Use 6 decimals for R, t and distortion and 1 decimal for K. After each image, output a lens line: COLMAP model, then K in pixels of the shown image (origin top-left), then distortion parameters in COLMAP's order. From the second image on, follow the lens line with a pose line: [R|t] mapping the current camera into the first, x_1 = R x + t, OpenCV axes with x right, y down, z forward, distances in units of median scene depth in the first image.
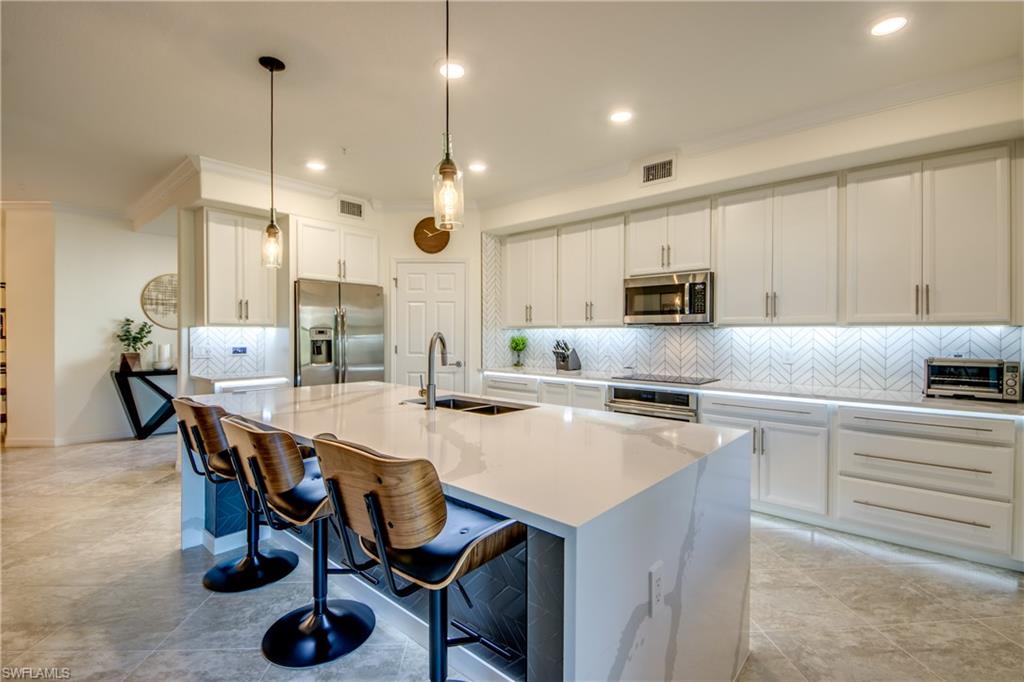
lens RADIAL K [[454.9, 0, 511.4], [0, 454.9, 340.7], [0, 0, 1]] dist [0.014656, -0.013362]
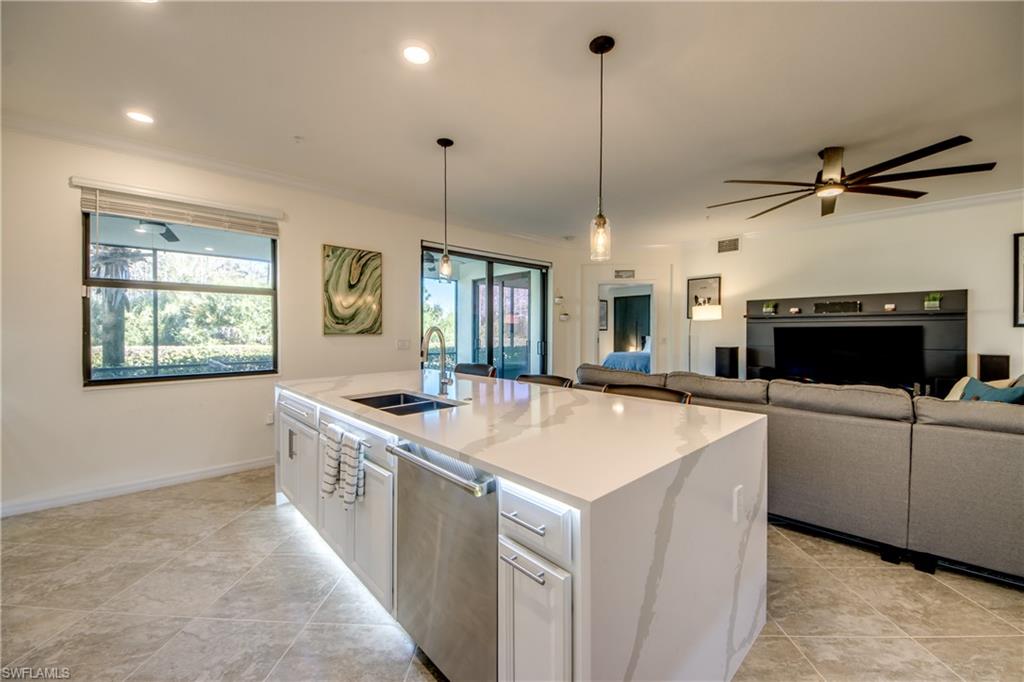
lens RADIAL K [[391.5, 0, 517.9], [0, 391.5, 342.9], [0, 0, 1]] dist [0.015503, -0.011652]
pose [[-0.996684, -0.007248, 0.081050, -0.261068], [-0.003528, 0.998938, 0.045949, -0.014767], [-0.081297, 0.045511, -0.995650, 1.155454]]
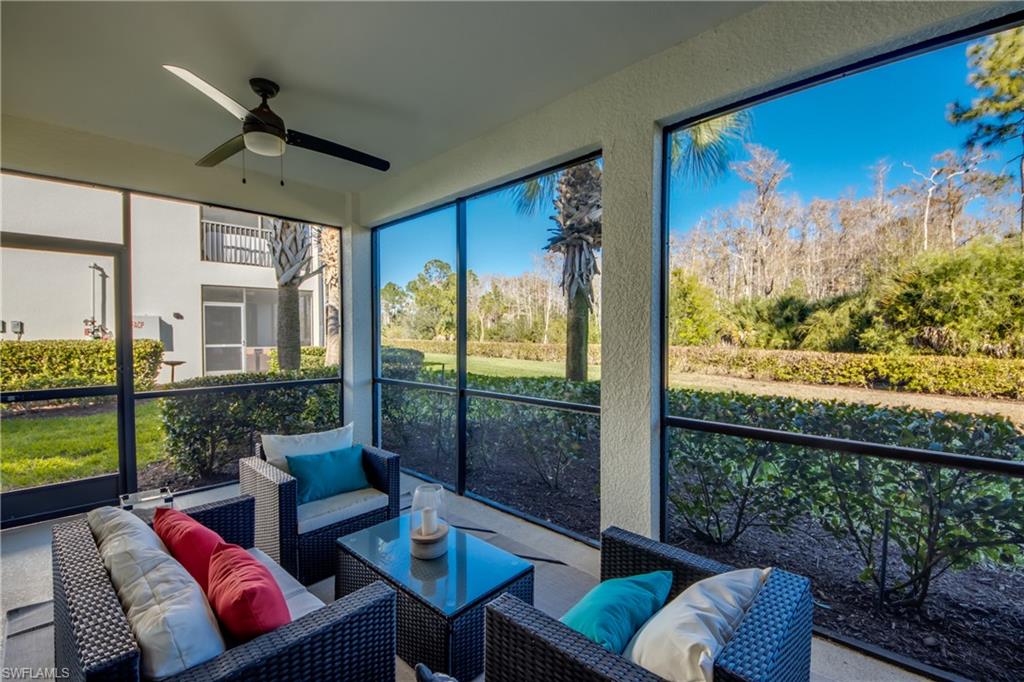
lens RADIAL K [[435.0, 0, 503.8], [0, 435.0, 343.1], [0, 0, 1]] dist [-0.010976, -0.001630]
pose [[0.048291, -0.025413, 0.998510, 0.234618], [0.016198, 0.999565, 0.024657, 0.015525], [-0.998702, 0.014984, 0.048681, -0.316239]]
